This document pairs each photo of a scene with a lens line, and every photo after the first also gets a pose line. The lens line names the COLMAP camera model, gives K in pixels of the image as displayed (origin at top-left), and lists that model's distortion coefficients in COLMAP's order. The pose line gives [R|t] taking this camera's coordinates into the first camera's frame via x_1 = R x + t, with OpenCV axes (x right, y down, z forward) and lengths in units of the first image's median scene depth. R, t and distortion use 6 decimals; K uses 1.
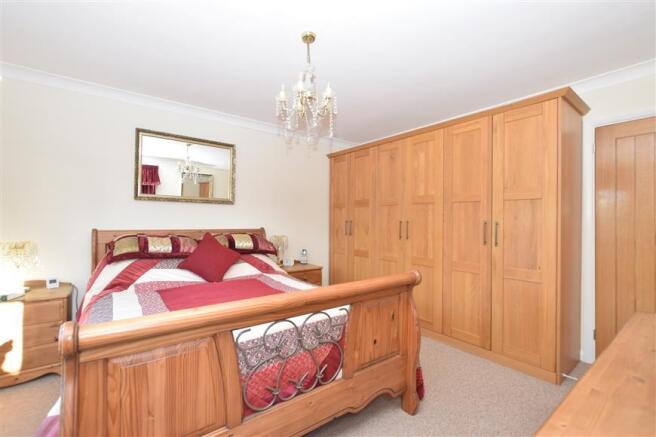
lens RADIAL K [[287.4, 0, 328.0], [0, 287.4, 218.5], [0, 0, 1]] dist [-0.014478, 0.000123]
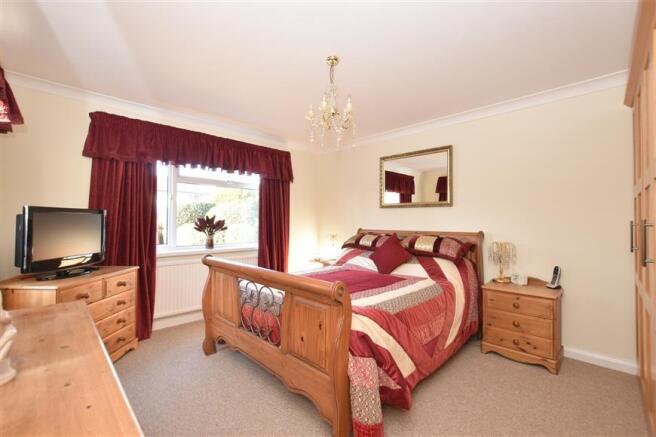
lens RADIAL K [[287.4, 0, 328.0], [0, 287.4, 218.5], [0, 0, 1]] dist [-0.014478, 0.000123]
pose [[0.133226, -0.018324, -0.990916, 0.821028], [0.003114, 0.999832, -0.018070, 0.011147], [0.991081, -0.000679, 0.133260, 0.649592]]
